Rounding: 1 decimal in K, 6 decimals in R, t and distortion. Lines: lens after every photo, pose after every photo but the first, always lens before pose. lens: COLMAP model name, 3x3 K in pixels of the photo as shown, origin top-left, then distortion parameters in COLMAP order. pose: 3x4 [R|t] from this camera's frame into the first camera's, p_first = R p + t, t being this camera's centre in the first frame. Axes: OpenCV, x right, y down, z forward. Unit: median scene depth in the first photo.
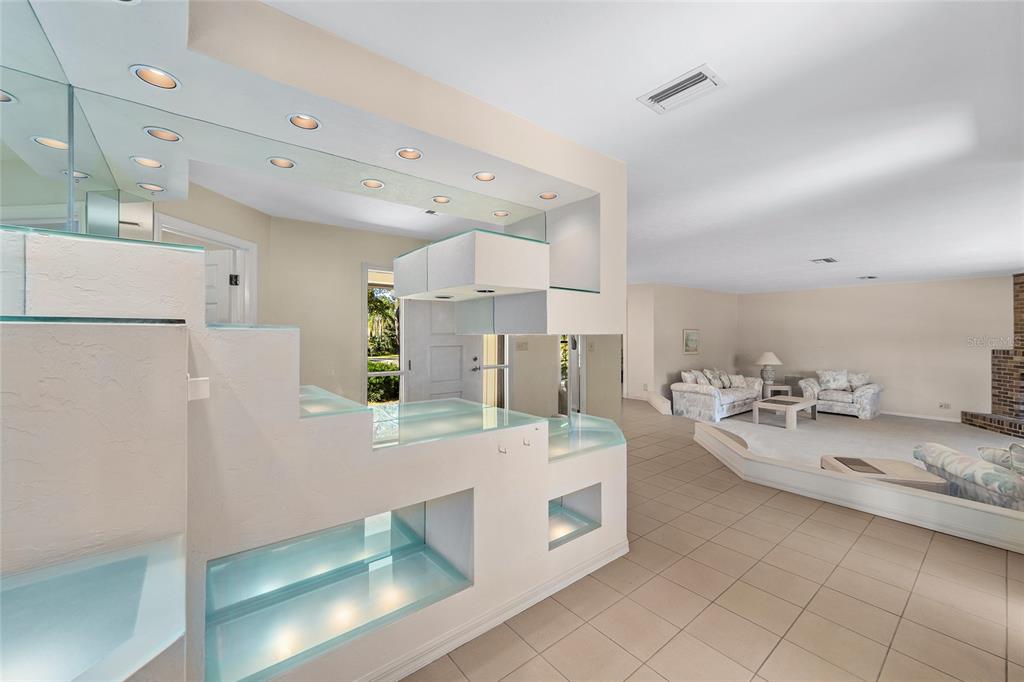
lens RADIAL K [[393.3, 0, 511.8], [0, 393.3, 335.6], [0, 0, 1]] dist [-0.004323, 0.001885]
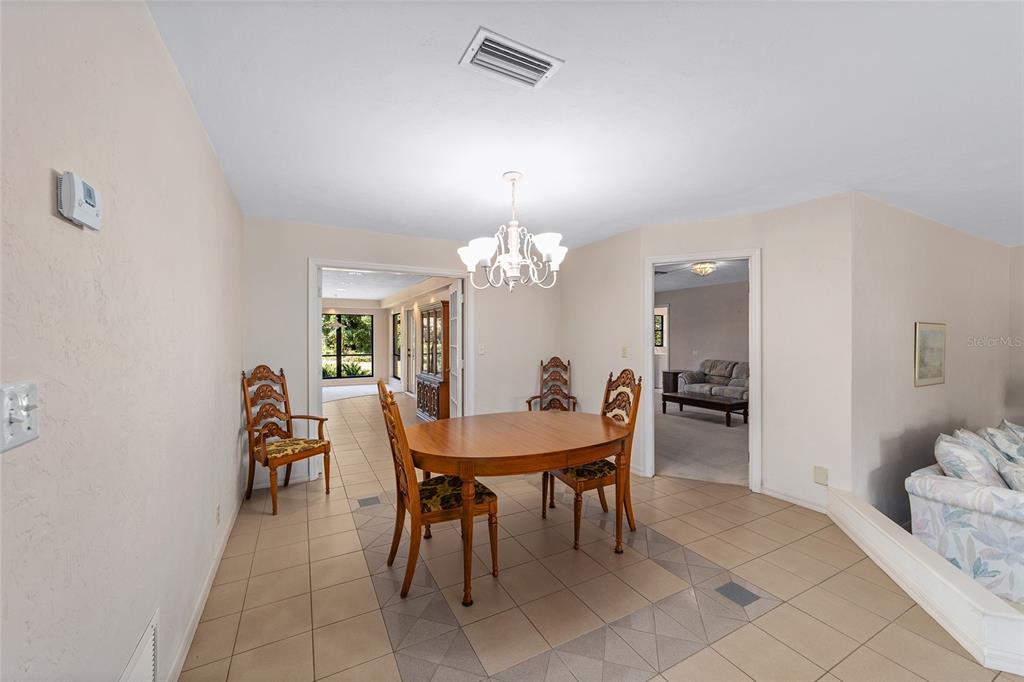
lens RADIAL K [[393.3, 0, 507.4], [0, 393.3, 343.0], [0, 0, 1]] dist [-0.004323, 0.001885]
pose [[0.979814, -0.003716, -0.199879, 0.122190], [0.004299, 0.999988, 0.002484, 0.001999], [0.199867, -0.003293, 0.979818, 0.571123]]
